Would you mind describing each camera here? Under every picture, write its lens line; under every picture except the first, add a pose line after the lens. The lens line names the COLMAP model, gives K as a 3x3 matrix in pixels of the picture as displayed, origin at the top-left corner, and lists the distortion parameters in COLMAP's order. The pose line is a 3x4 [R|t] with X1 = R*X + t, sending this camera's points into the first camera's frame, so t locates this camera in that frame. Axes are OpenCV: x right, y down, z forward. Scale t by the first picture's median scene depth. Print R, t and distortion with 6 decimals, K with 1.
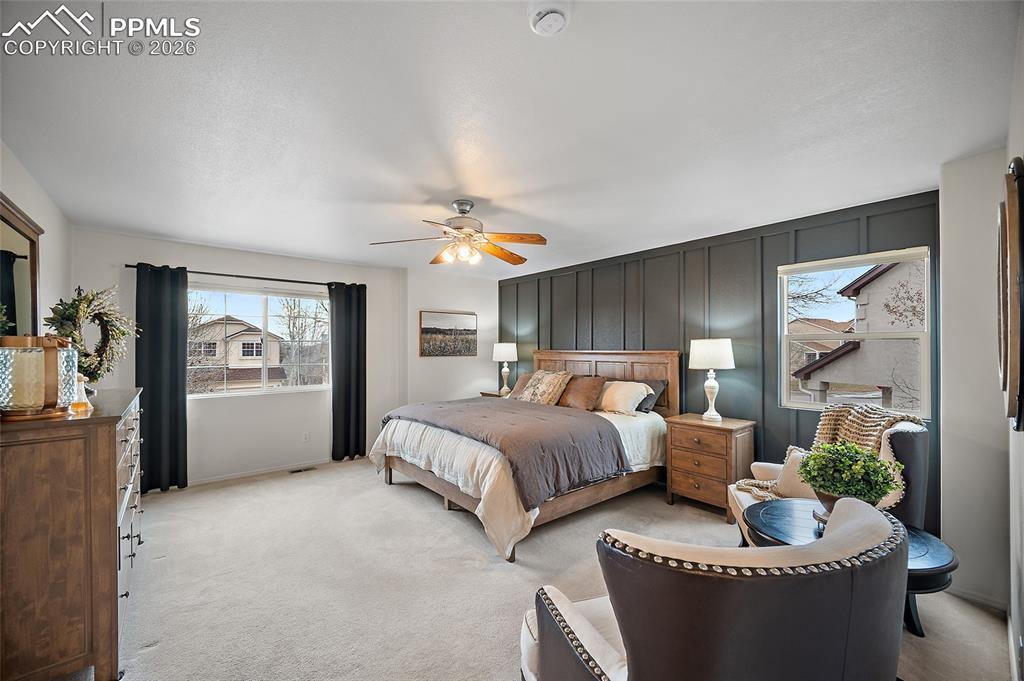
lens RADIAL K [[401.8, 0, 479.7], [0, 401.8, 344.4], [0, 0, 1]] dist [-0.003221, -0.000119]
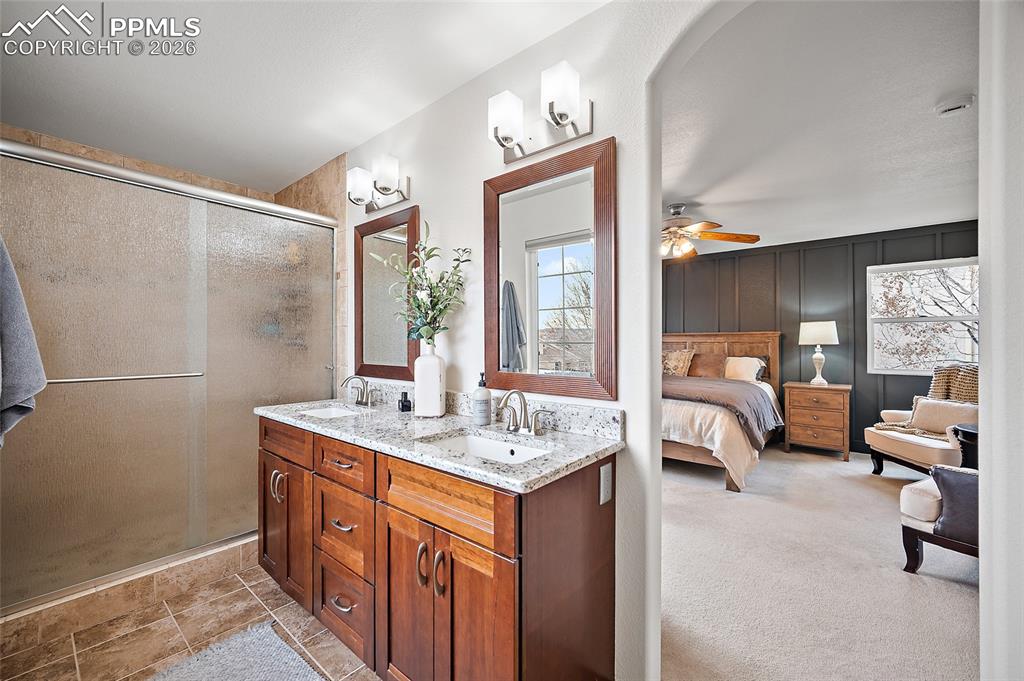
lens RADIAL K [[401.8, 0, 506.1], [0, 401.8, 335.2], [0, 0, 1]] dist [-0.003221, -0.000119]
pose [[0.985650, 0.002327, 0.168786, -0.647194], [-0.001925, 0.999995, -0.002542, 0.036921], [-0.168791, 0.002181, 0.985649, -0.096302]]
